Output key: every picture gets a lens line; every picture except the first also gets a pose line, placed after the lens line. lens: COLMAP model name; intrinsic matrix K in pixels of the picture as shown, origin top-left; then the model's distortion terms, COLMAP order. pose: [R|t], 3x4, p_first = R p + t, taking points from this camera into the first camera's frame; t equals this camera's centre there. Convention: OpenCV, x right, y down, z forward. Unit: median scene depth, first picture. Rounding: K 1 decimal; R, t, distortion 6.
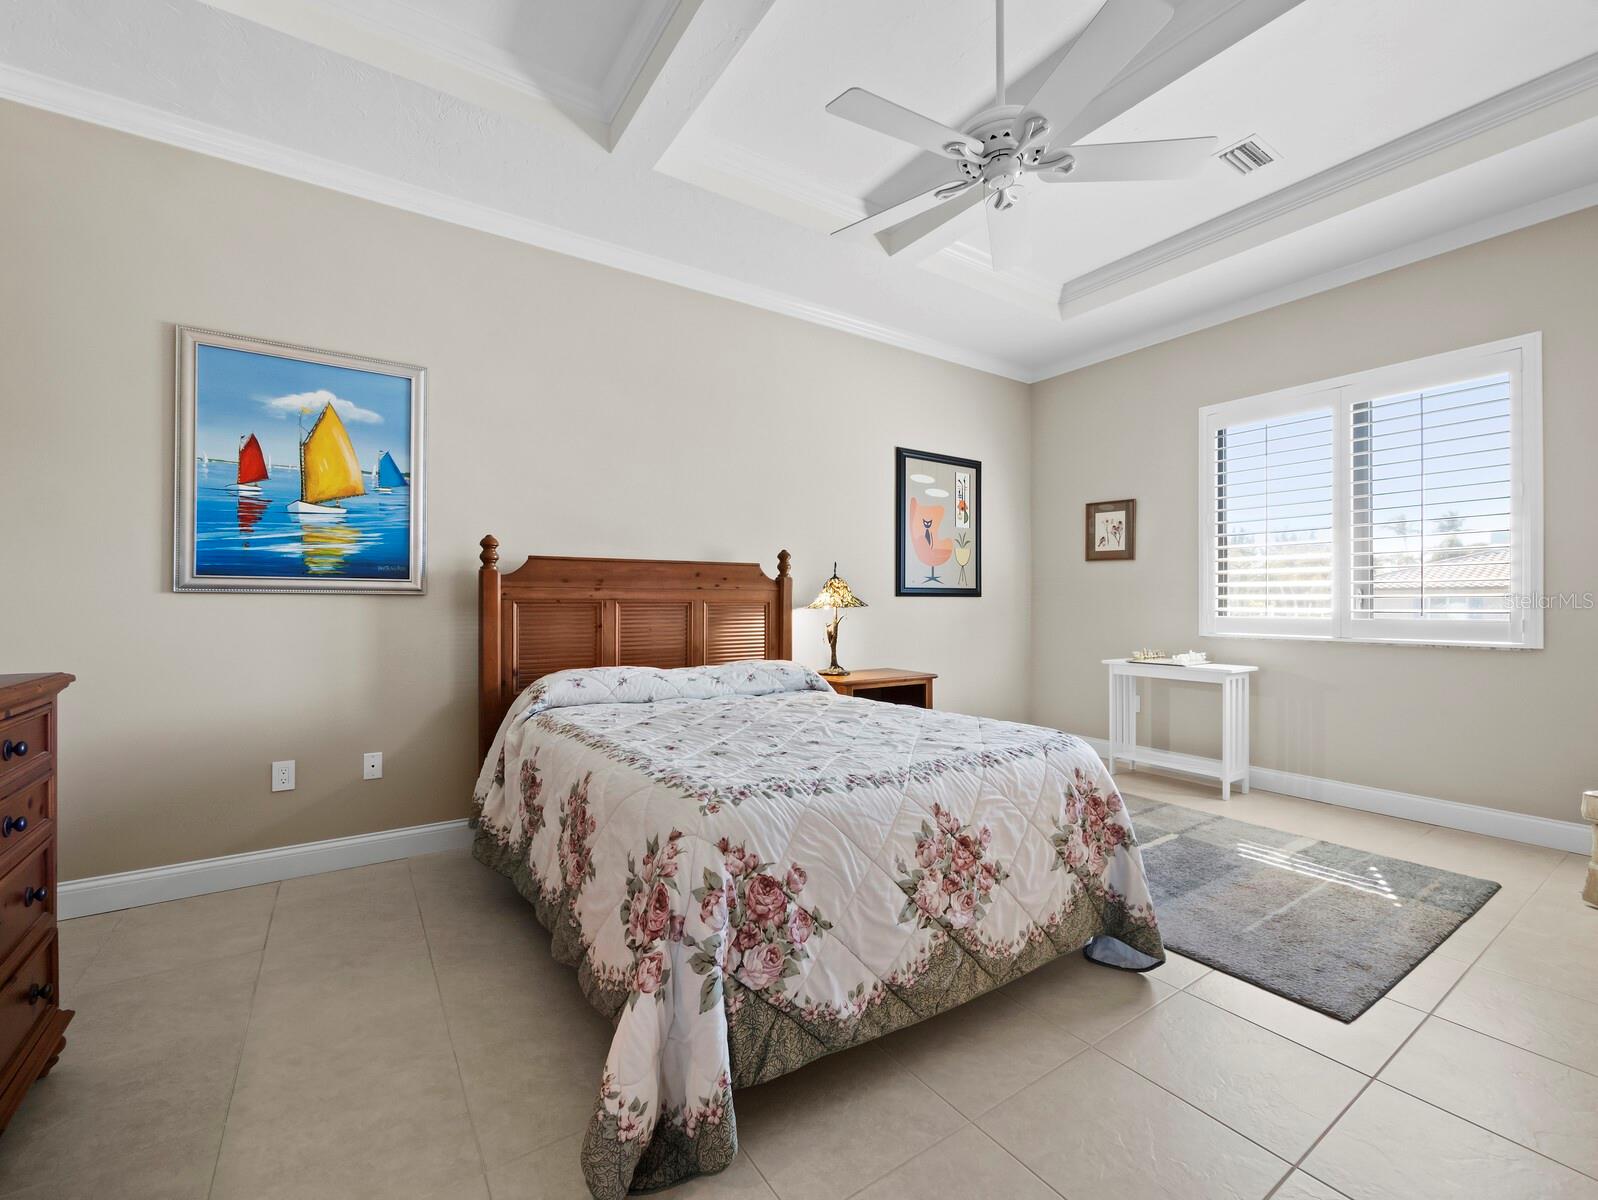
lens RADIAL K [[677.6, 0, 802.6], [0, 677.6, 599.8], [0, 0, 1]] dist [-0.012738, 0.003971]
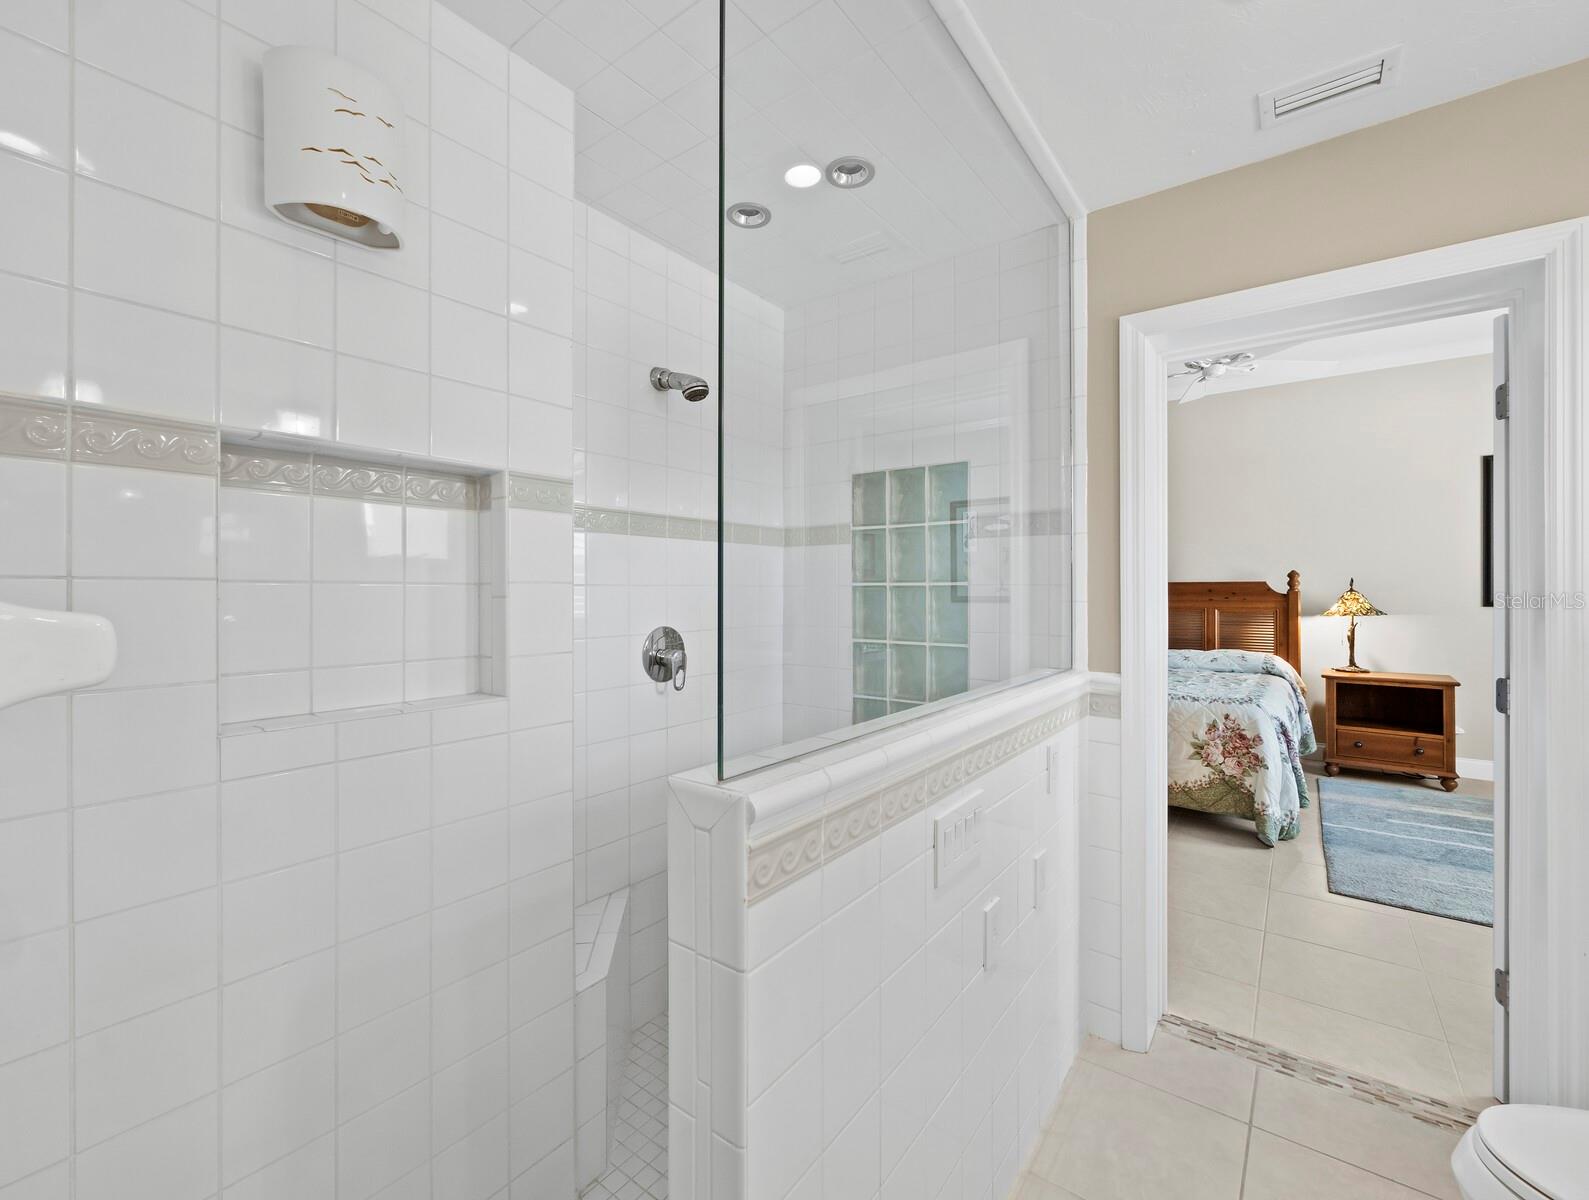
lens RADIAL K [[674.8, 0, 789.0], [0, 674.8, 591.1], [0, 0, 1]] dist [-0.001291, -0.000300]
pose [[0.301703, 0.000436, -0.953402, 0.930024], [0.005634, 0.999982, 0.002240, -0.042471], [0.953385, -0.006048, 0.301695, -0.326706]]
